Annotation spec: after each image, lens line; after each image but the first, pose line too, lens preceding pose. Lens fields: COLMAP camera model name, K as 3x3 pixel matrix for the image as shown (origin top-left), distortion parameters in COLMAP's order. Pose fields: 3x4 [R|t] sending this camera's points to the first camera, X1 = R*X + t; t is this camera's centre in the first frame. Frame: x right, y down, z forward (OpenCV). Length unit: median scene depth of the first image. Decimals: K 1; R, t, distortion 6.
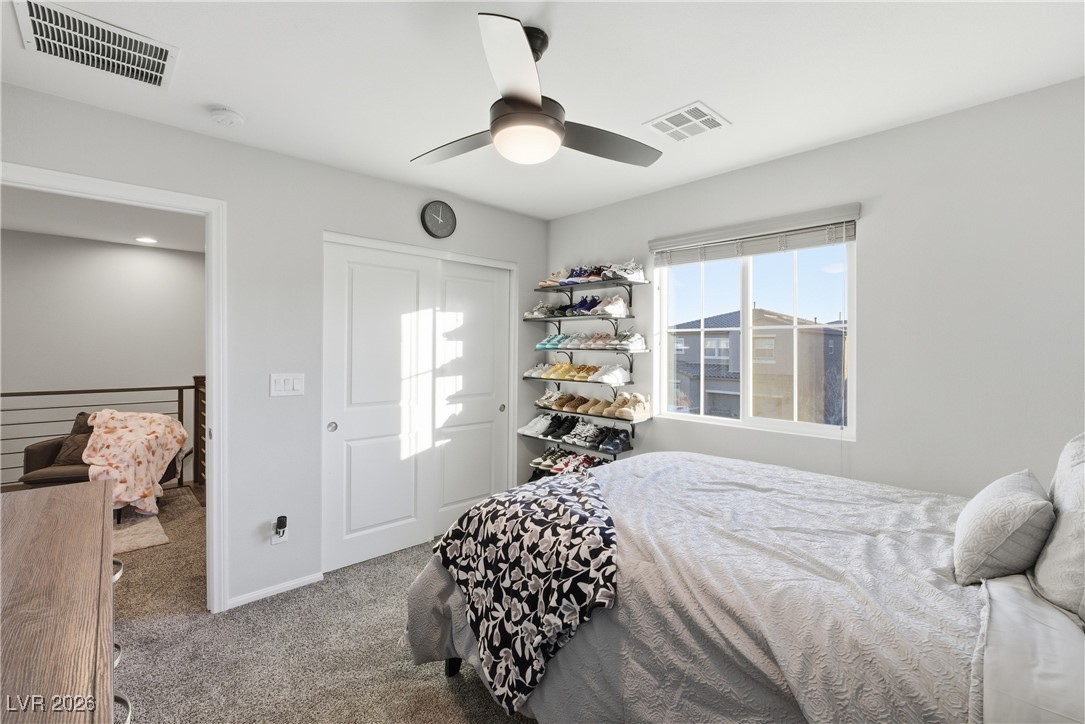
lens RADIAL K [[471.7, 0, 546.0], [0, 471.7, 355.1], [0, 0, 1]] dist [-0.004674, 0.000038]
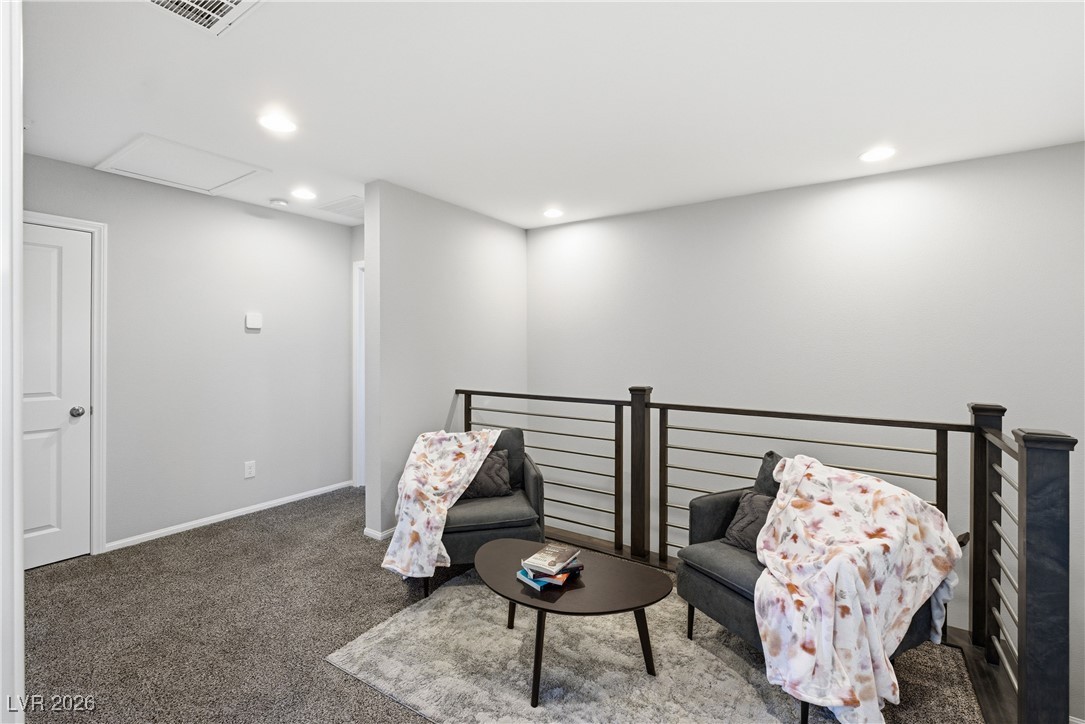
lens RADIAL K [[471.7, 0, 546.0], [0, 471.7, 355.1], [0, 0, 1]] dist [-0.004674, 0.000038]
pose [[0.220468, -0.004601, -0.975383, -0.477427], [-0.006664, 0.999958, -0.006223, 0.004145], [0.975371, 0.007872, 0.220428, 0.600994]]
